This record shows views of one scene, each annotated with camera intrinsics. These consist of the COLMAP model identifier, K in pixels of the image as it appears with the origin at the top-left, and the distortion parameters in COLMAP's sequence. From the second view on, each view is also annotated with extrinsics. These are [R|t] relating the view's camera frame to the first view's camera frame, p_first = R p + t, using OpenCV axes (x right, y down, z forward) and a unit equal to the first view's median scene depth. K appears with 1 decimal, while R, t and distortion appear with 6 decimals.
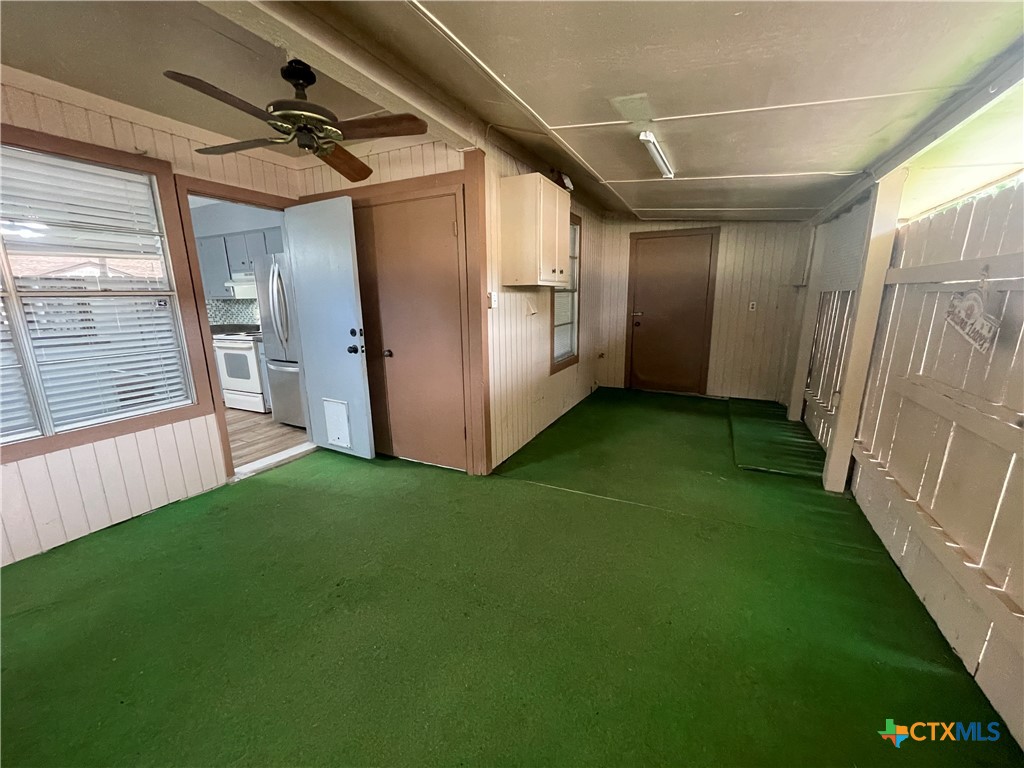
lens RADIAL K [[413.9, 0, 512.0], [0, 413.9, 384.0], [0, 0, 1]] dist [0.000288, 0.000009]
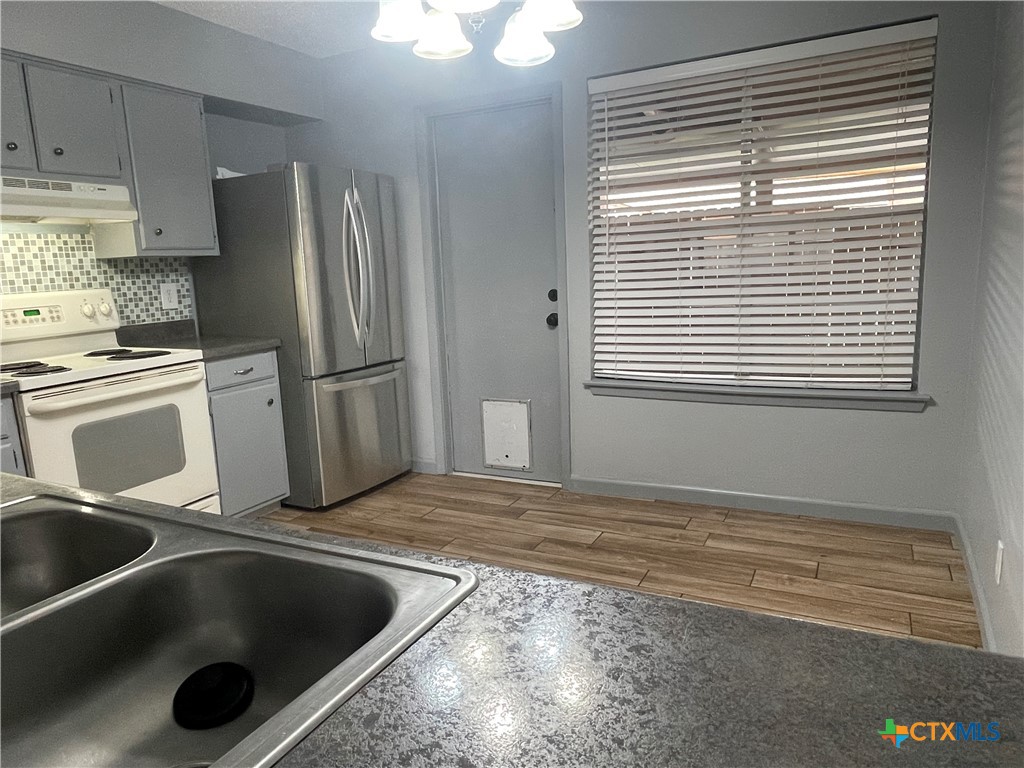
lens RADIAL K [[684.3, 0, 512.0], [0, 684.3, 384.0], [0, 0, 1]] dist [-0.006628, -0.000147]
pose [[0.026338, -0.163885, 0.986128, -1.212201], [0.252839, 0.955488, 0.152040, -0.103476], [-0.967150, 0.245327, 0.066602, 0.655713]]
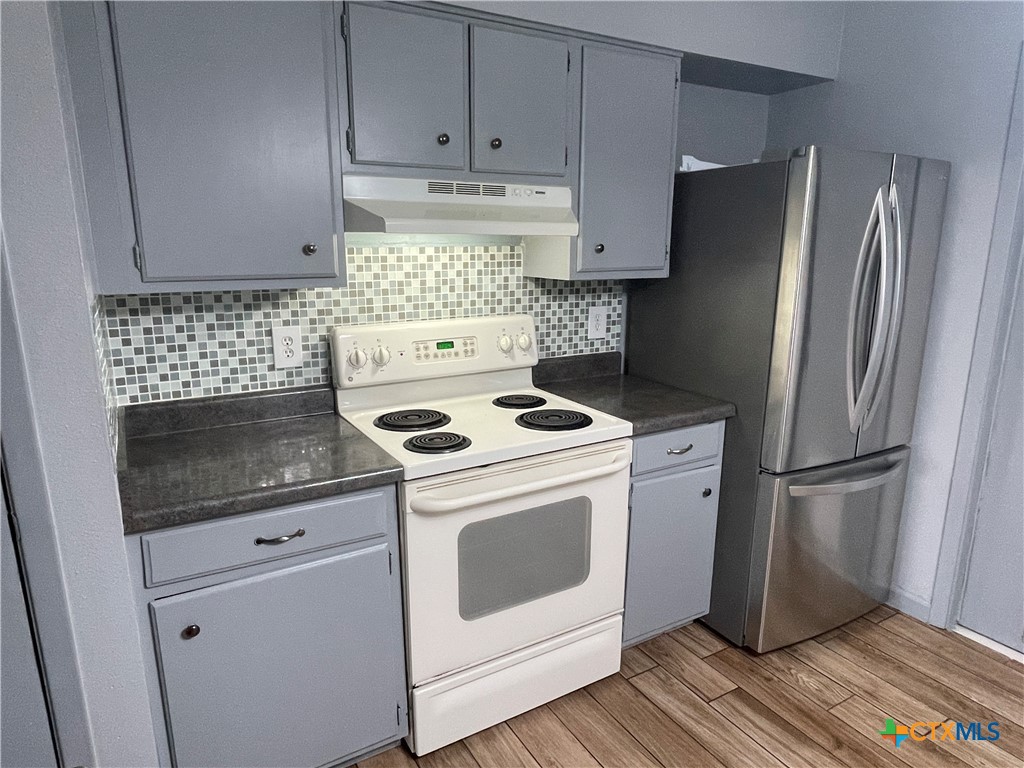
lens RADIAL K [[651.5, 0, 512.0], [0, 651.5, 384.0], [0, 0, 1]] dist [0.004477, 0.002465]
pose [[0.562613, -0.160625, 0.810966, -0.982371], [0.165256, 0.982997, 0.080051, -0.179827], [-0.810035, 0.088979, 0.579591, 0.779297]]
